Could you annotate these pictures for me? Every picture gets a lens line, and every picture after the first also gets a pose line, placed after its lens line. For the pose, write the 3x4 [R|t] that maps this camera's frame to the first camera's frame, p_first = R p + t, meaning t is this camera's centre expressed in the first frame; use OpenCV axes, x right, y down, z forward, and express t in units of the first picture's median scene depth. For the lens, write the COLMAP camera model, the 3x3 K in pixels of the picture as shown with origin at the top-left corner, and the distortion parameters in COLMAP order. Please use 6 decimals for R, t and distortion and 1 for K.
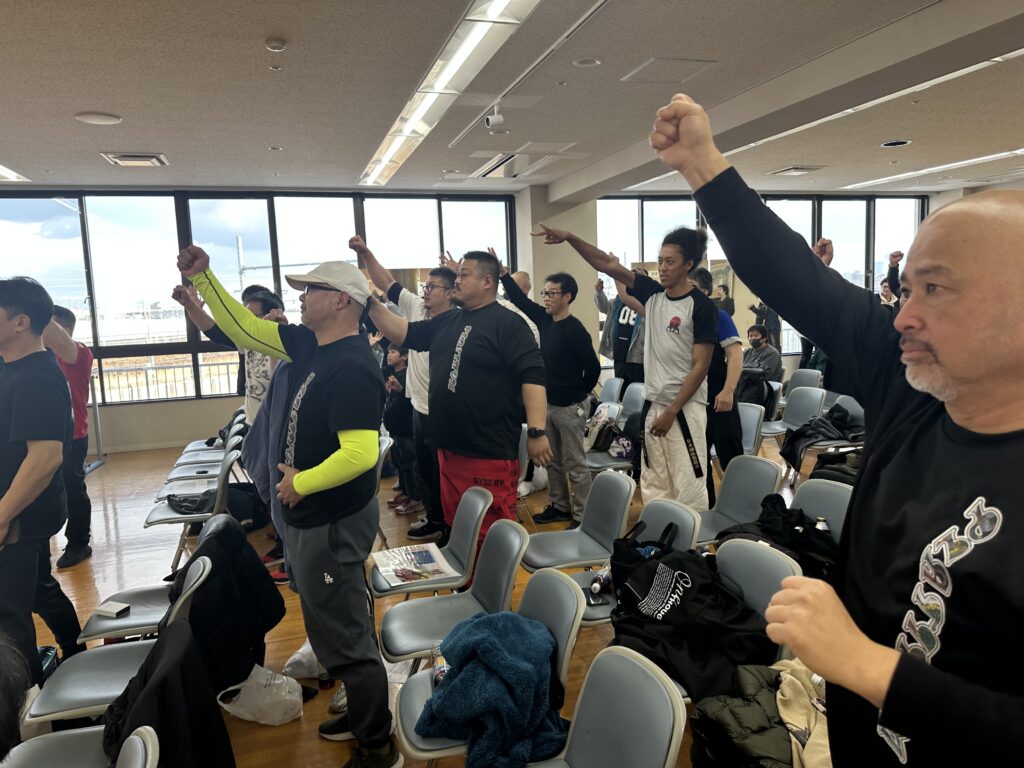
lens RADIAL K [[703.3, 0, 501.5], [0, 703.3, 380.2], [0, 0, 1]] dist [0.089149, -0.107199]
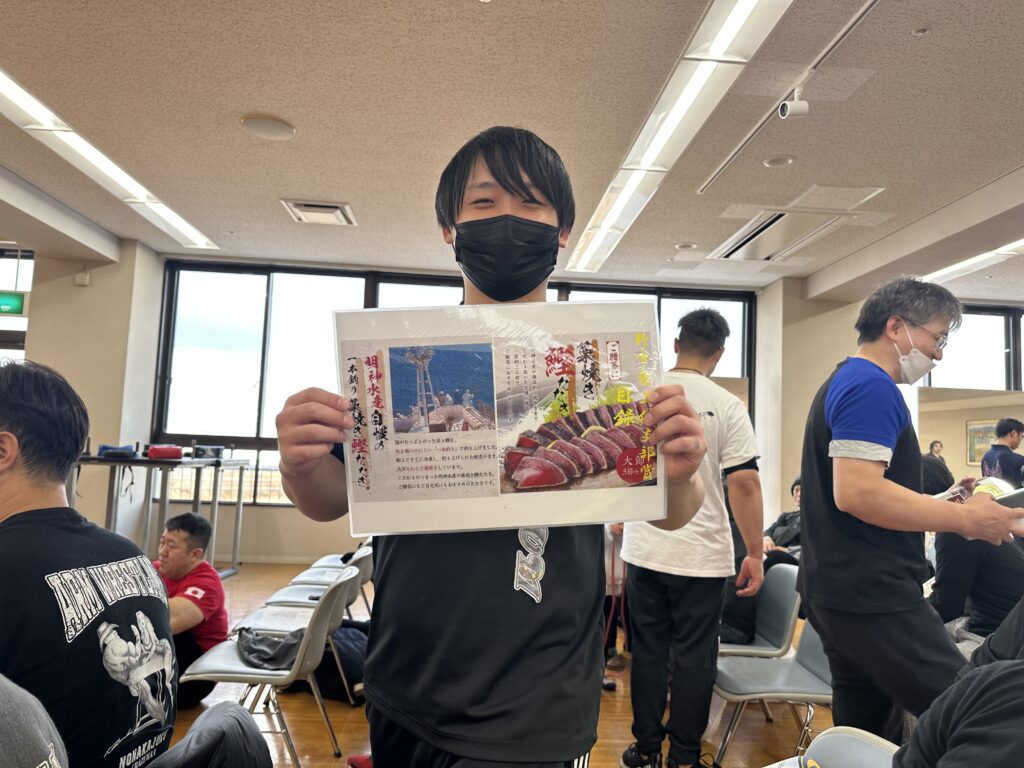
lens RADIAL K [[703.3, 0, 507.5], [0, 703.3, 393.8], [0, 0, 1]] dist [0.089149, -0.107199]
pose [[0.966648, 0.057189, -0.249641, -0.059991], [-0.104643, 0.977866, -0.181182, 0.029920], [0.233754, 0.201263, 0.951237, 0.250445]]
